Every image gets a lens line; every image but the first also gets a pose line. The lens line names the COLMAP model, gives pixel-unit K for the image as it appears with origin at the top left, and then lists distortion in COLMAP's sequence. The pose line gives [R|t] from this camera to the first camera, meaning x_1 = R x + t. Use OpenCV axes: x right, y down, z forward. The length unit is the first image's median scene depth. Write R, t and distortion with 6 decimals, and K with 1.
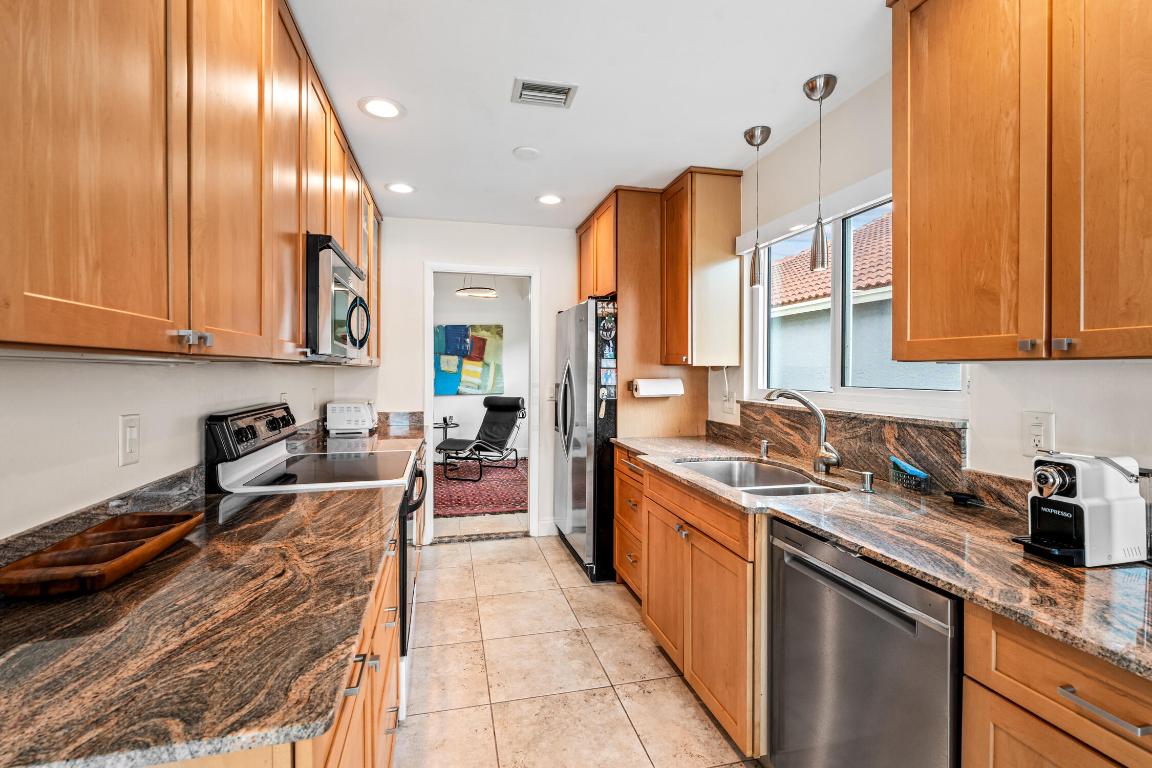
lens RADIAL K [[520.9, 0, 592.9], [0, 520.9, 375.6], [0, 0, 1]] dist [0.000639, 0.000102]
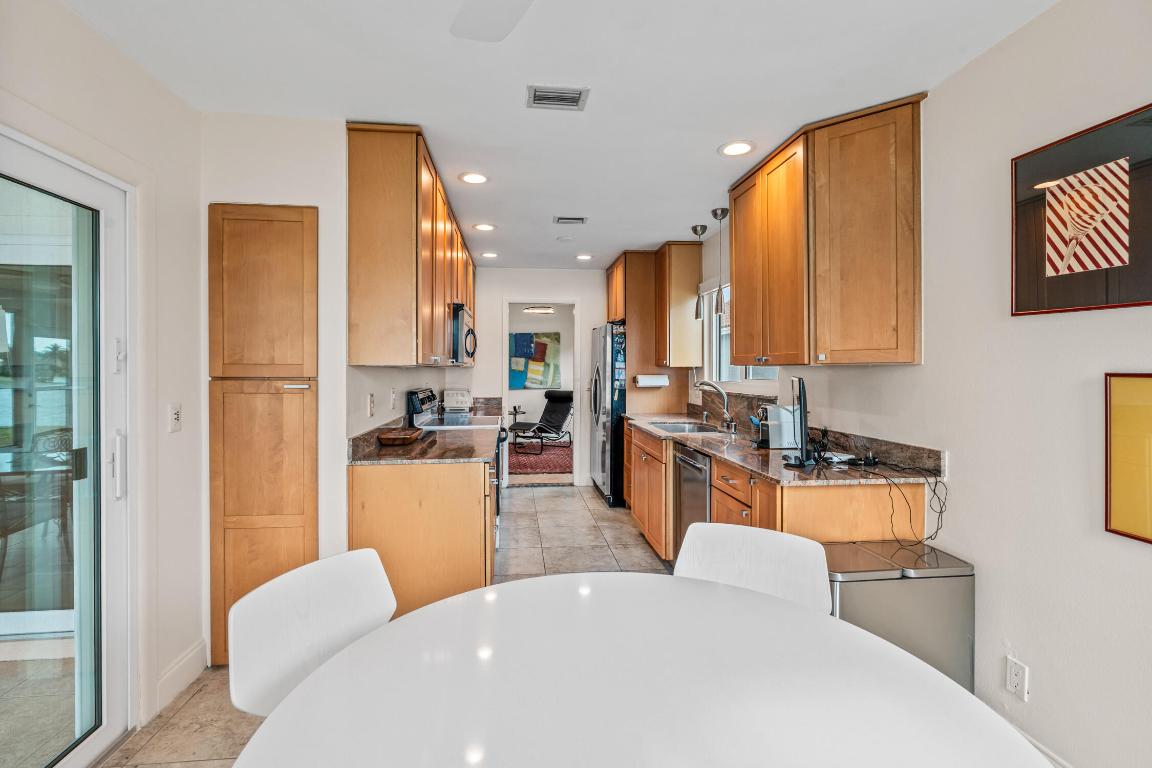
lens RADIAL K [[520.9, 0, 592.9], [0, 520.9, 375.6], [0, 0, 1]] dist [0.000639, 0.000102]
pose [[0.992377, 0.000573, -0.123242, 0.134165], [-0.000250, 0.999997, 0.002632, 0.003312], [0.123243, -0.002581, 0.992373, -0.516085]]
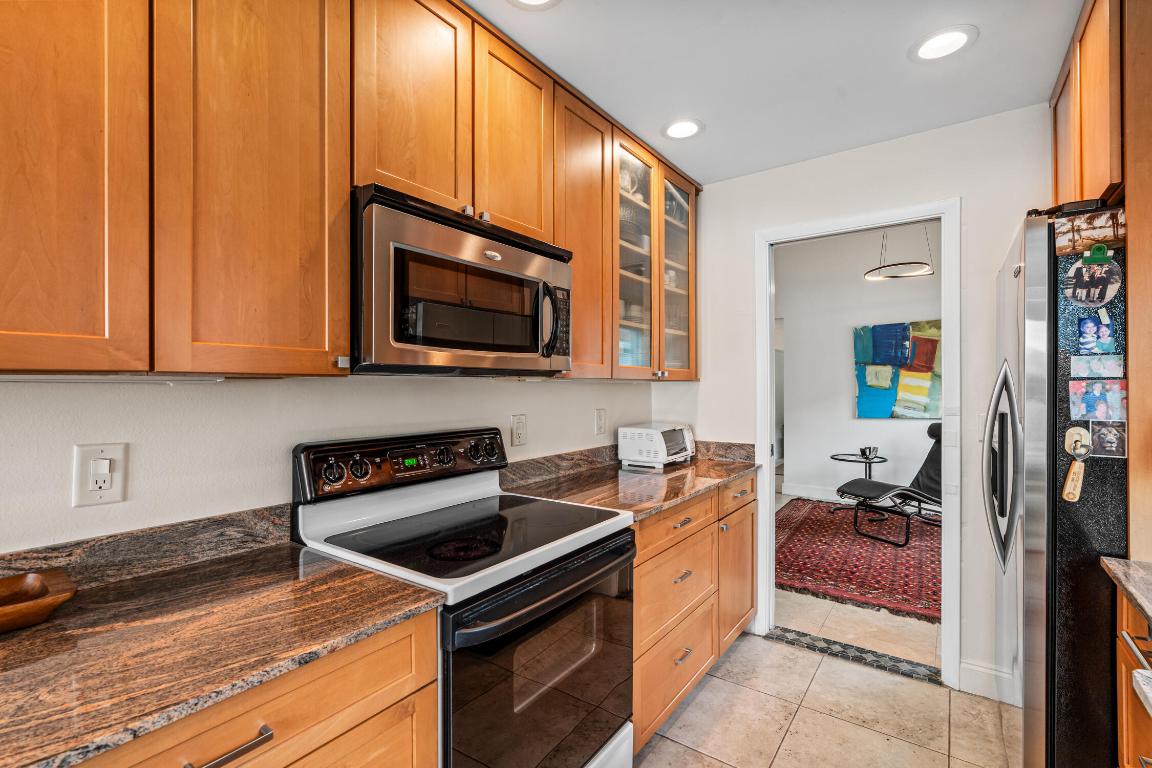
lens RADIAL K [[530.4, 0, 573.3], [0, 530.4, 386.3], [0, 0, 1]] dist [0.001627, 0.000183]
pose [[0.633395, -0.004559, -0.773815, 0.088087], [-0.001893, 0.999971, -0.007441, -0.004458], [0.773826, 0.006178, 0.633368, 0.415963]]
